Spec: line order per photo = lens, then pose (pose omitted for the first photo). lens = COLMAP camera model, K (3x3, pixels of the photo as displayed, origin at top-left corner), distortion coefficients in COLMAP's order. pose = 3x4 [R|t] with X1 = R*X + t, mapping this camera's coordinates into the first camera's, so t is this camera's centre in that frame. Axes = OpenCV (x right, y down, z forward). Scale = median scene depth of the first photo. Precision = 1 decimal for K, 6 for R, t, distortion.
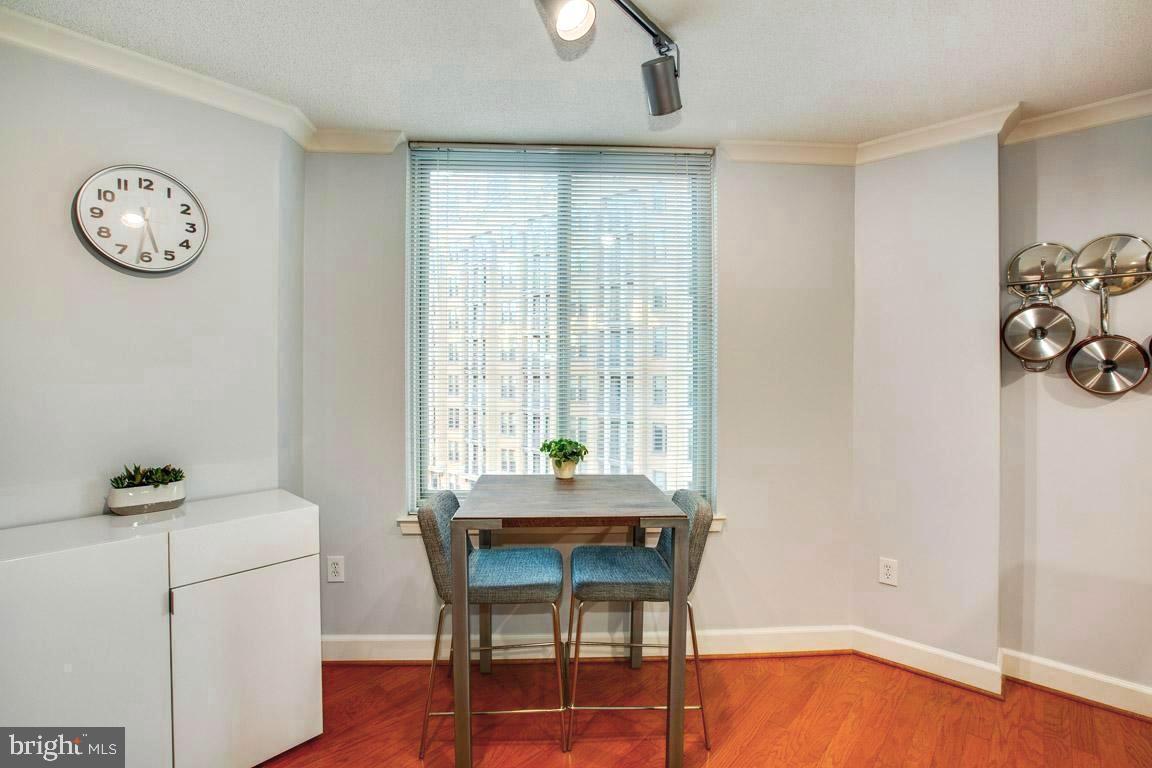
lens RADIAL K [[521.8, 0, 570.8], [0, 521.8, 377.3], [0, 0, 1]] dist [-0.023830, 0.001587]
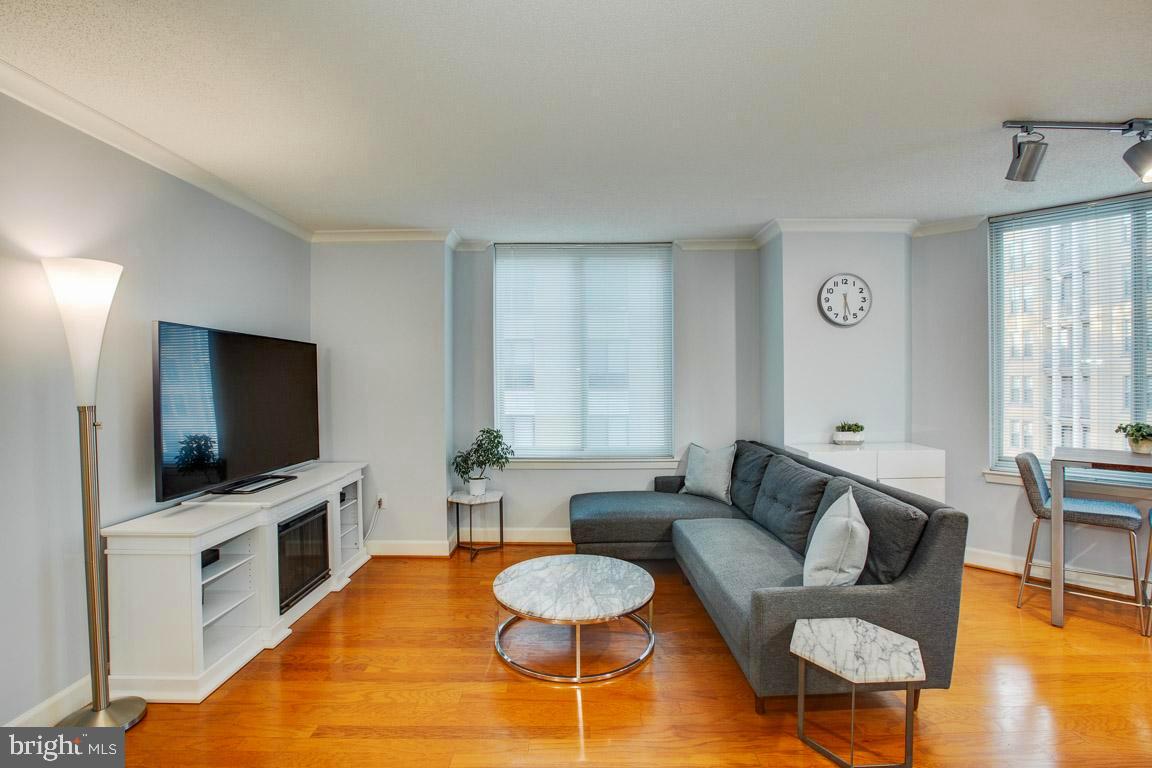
lens RADIAL K [[524.4, 0, 576.0], [0, 524.4, 384.0], [0, 0, 1]] dist [-0.046637, 0.013273]
pose [[0.680083, 0.001496, -0.733134, -0.053837], [0.004343, 0.999972, 0.006070, 0.004978], [0.733122, -0.007312, 0.680057, -0.988234]]
